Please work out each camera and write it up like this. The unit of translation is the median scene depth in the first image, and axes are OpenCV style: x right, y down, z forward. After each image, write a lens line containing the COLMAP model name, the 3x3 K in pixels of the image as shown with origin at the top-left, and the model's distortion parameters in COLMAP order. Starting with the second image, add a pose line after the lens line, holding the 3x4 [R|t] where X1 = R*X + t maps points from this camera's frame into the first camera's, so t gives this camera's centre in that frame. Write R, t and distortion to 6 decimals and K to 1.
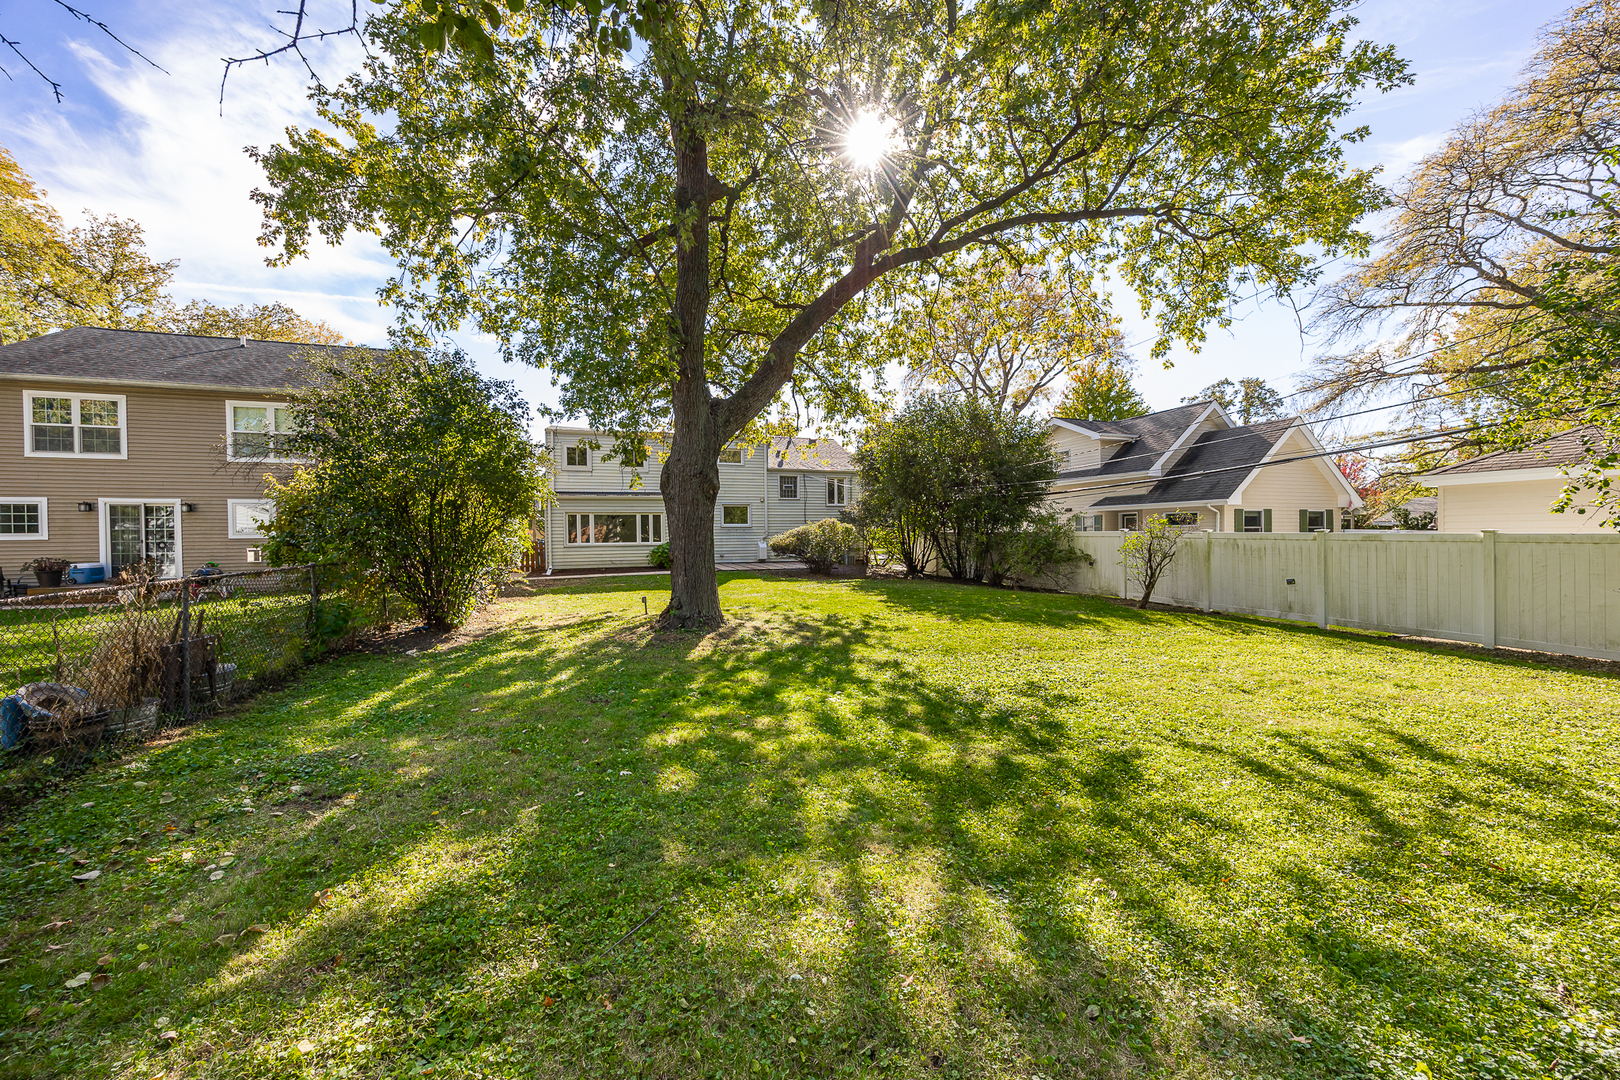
lens RADIAL K [[630.3, 0, 812.3], [0, 630.3, 552.9], [0, 0, 1]] dist [0.002814, 0.000334]
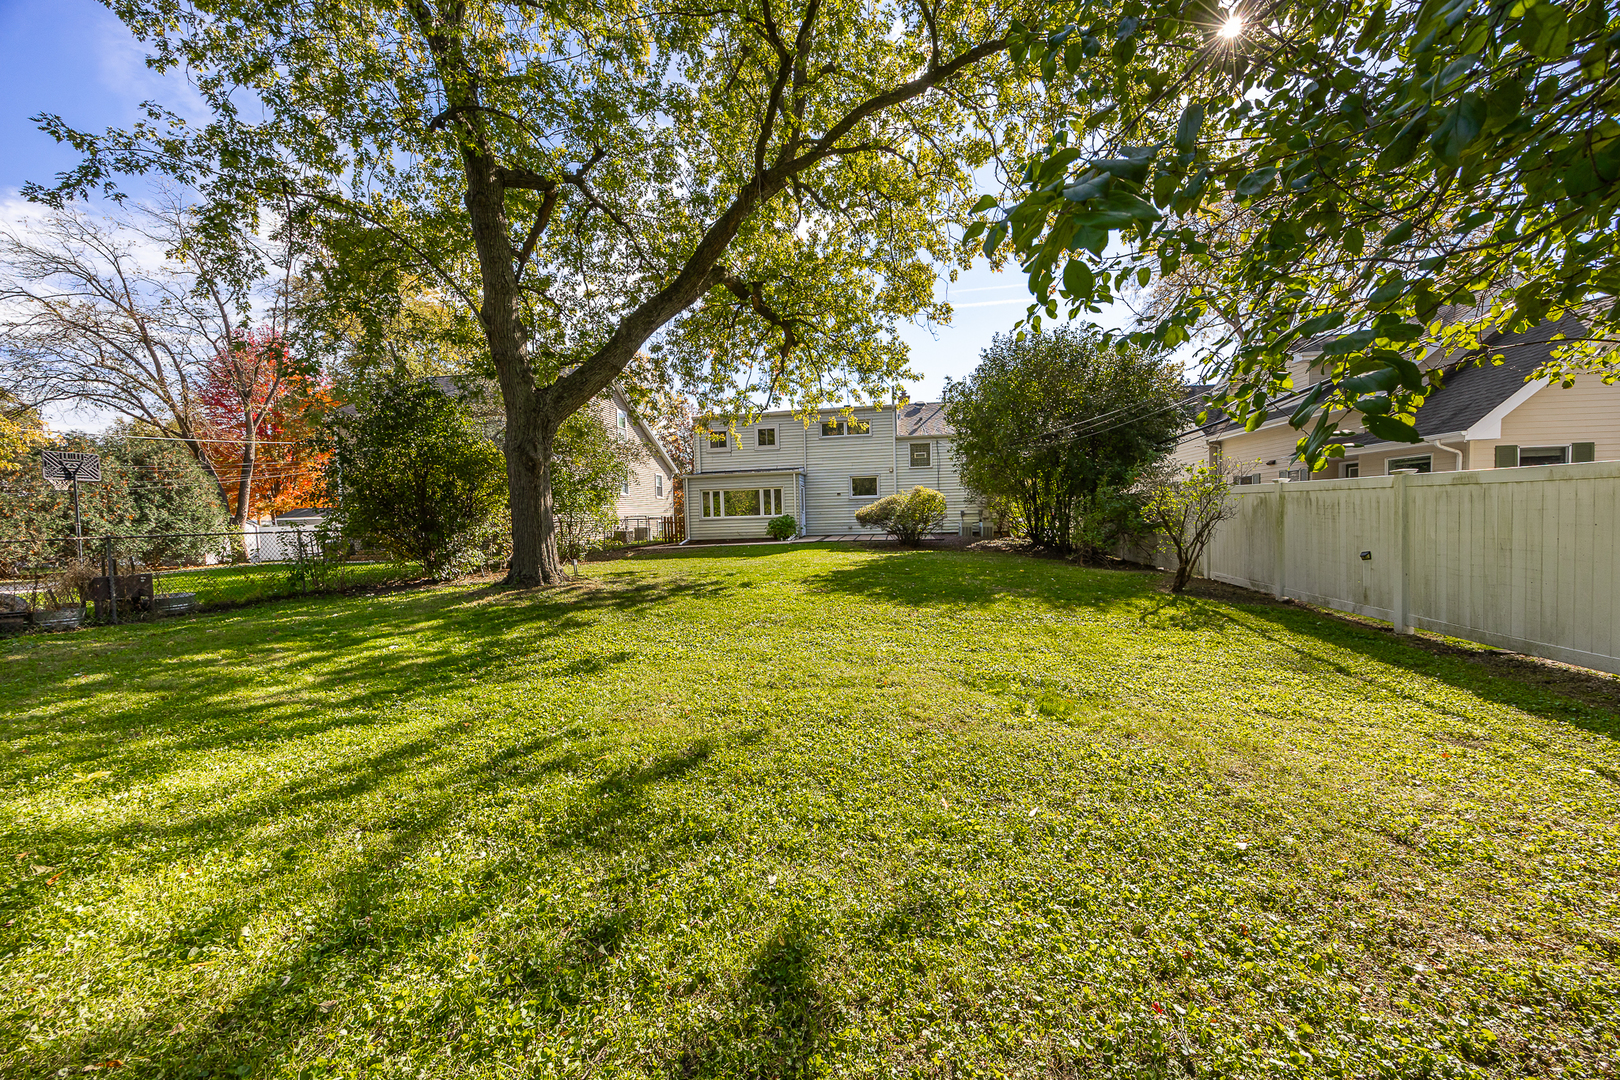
lens RADIAL K [[630.3, 0, 812.3], [0, 630.3, 530.5], [0, 0, 1]] dist [0.002814, 0.000334]
pose [[0.880809, -0.003056, -0.473463, 0.511080], [0.003987, 0.999992, 0.000964, 0.015569], [0.473456, -0.002737, 0.880813, 0.169821]]
